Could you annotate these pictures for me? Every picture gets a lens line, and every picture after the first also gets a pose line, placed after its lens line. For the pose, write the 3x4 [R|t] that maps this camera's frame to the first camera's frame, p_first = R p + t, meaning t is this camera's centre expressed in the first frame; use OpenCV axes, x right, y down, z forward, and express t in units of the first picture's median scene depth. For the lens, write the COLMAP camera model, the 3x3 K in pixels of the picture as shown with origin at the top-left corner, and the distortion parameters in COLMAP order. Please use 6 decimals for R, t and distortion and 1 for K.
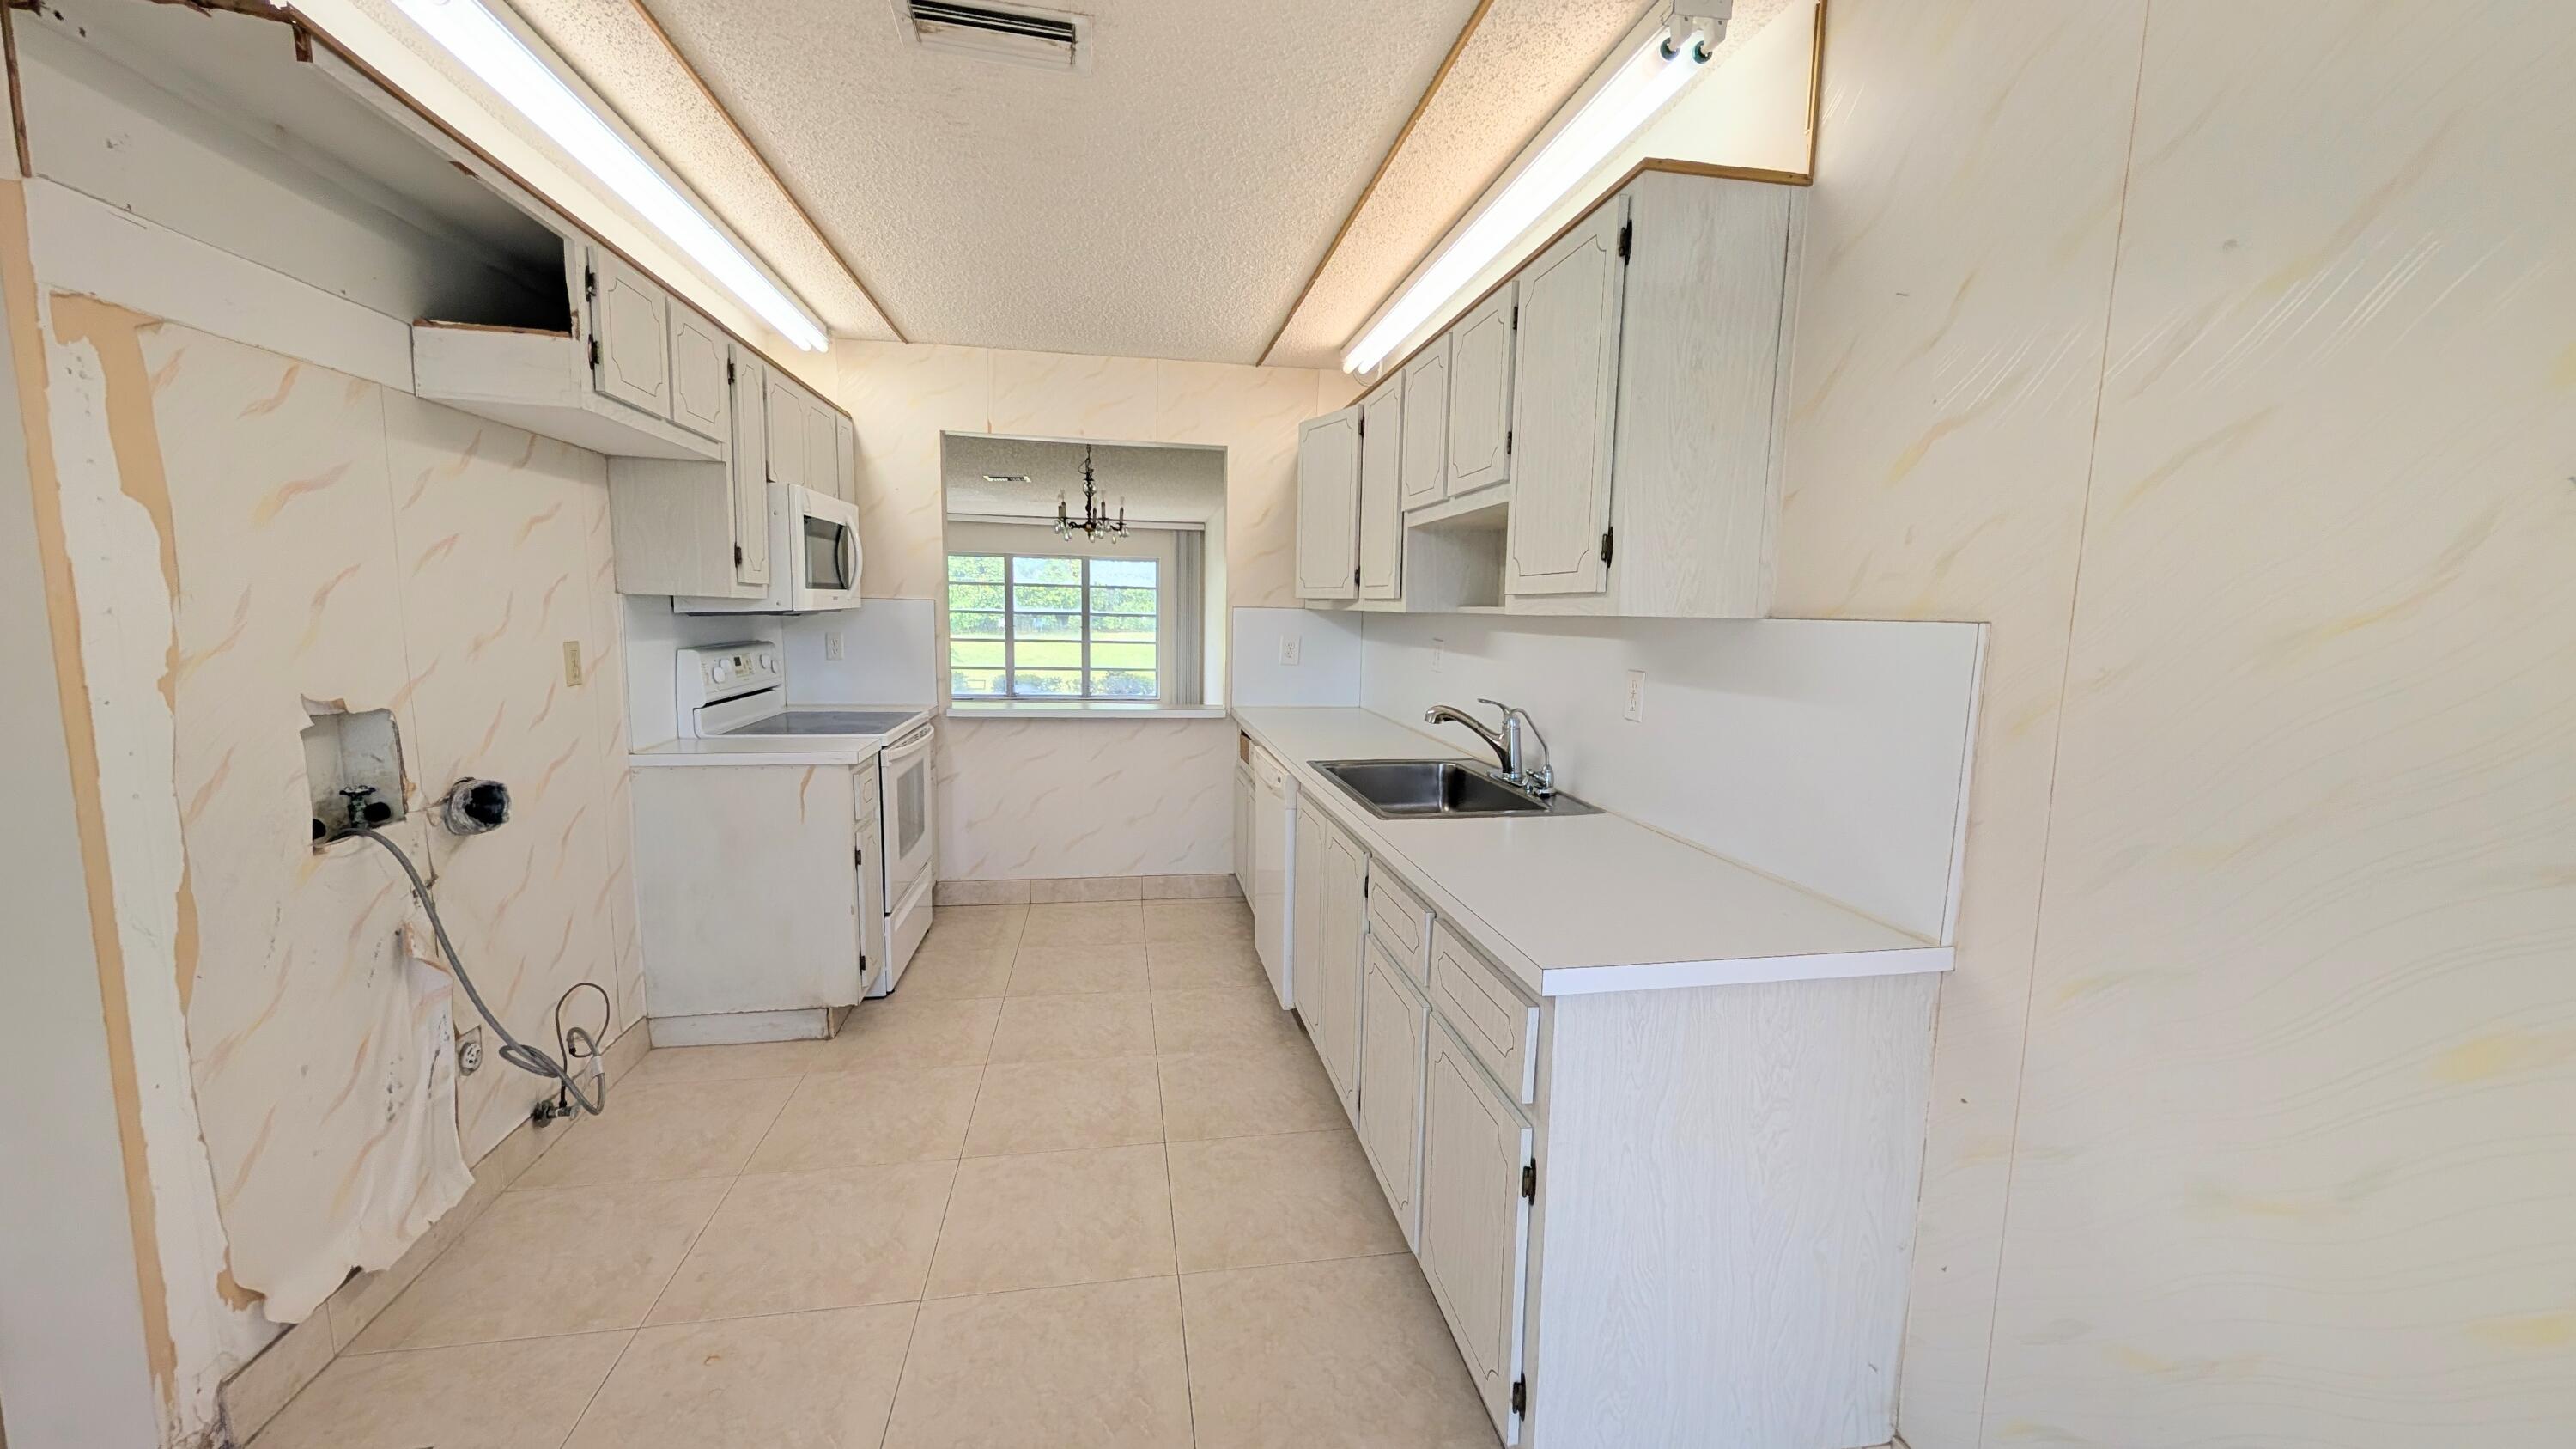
lens RADIAL K [[972.6, 0, 1289.1], [0, 972.6, 731.0], [0, 0, 1]] dist [-0.001677, -0.000168]
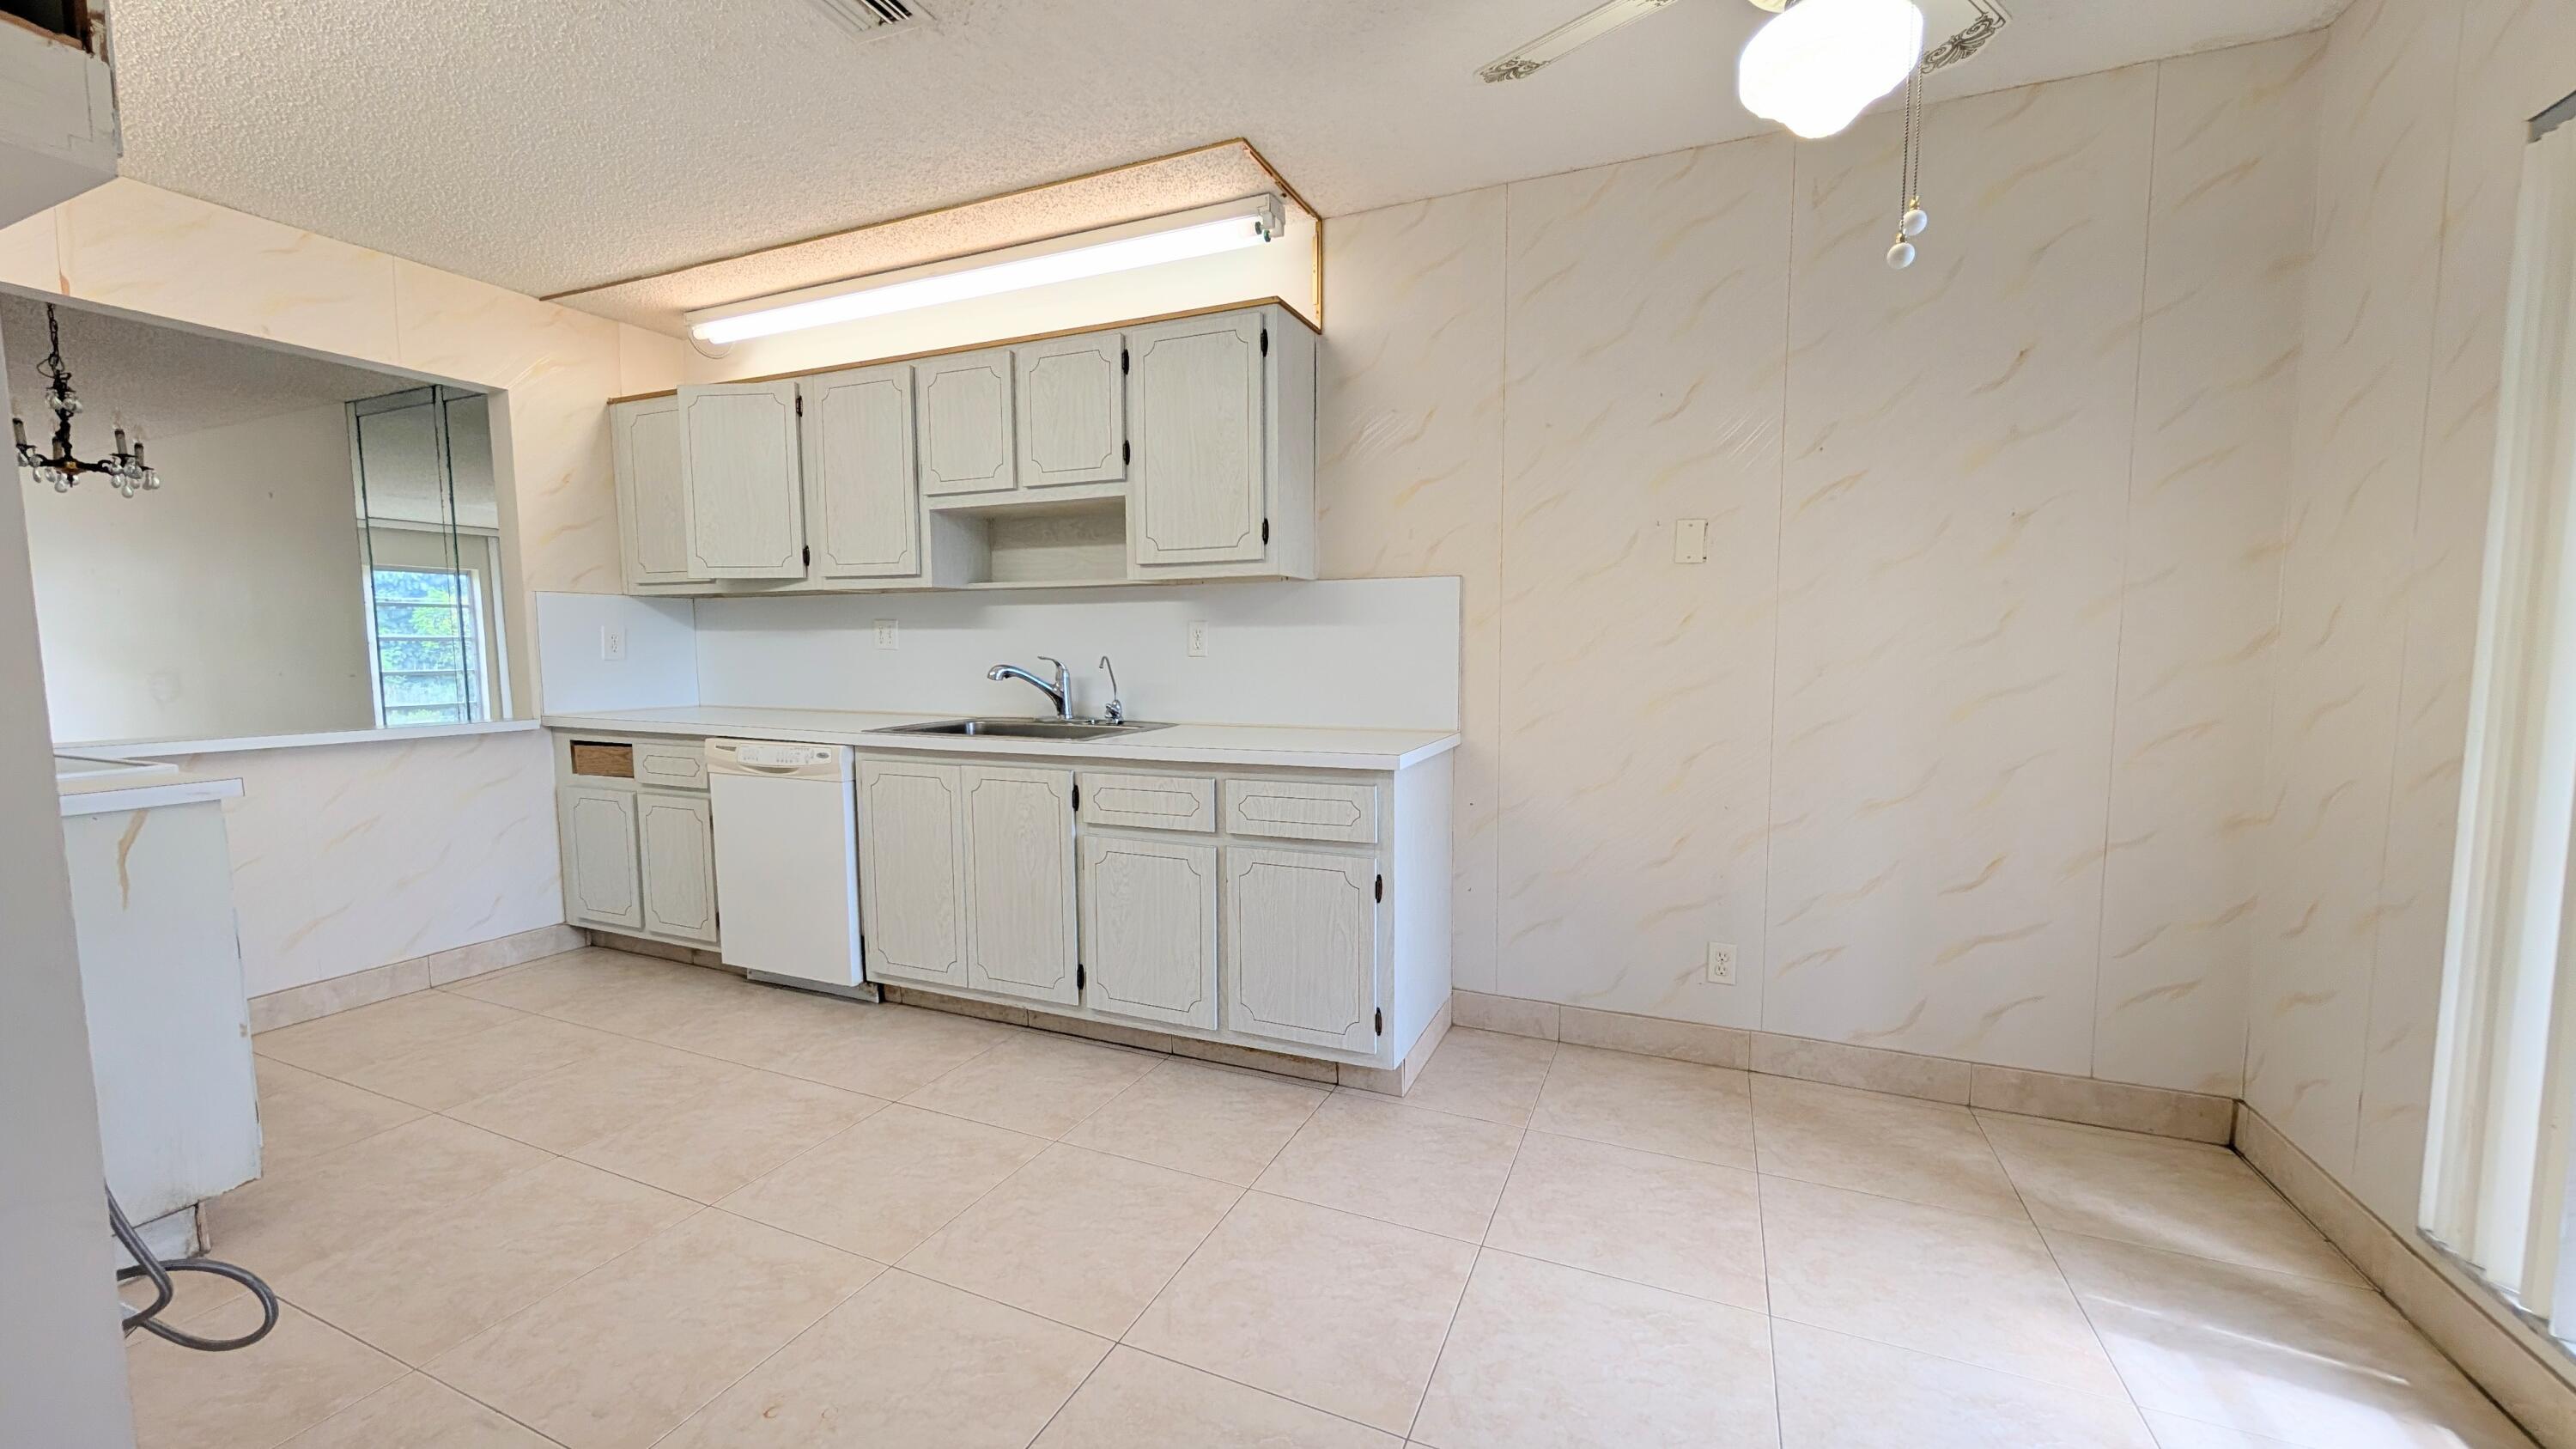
lens RADIAL K [[972.6, 0, 1286.4], [0, 972.6, 730.4], [0, 0, 1]] dist [-0.001677, -0.000168]
pose [[0.554630, -0.094481, 0.826716, -0.638816], [0.117185, 0.992500, 0.034810, 0.052404], [-0.823804, 0.077572, 0.561542, 0.070526]]
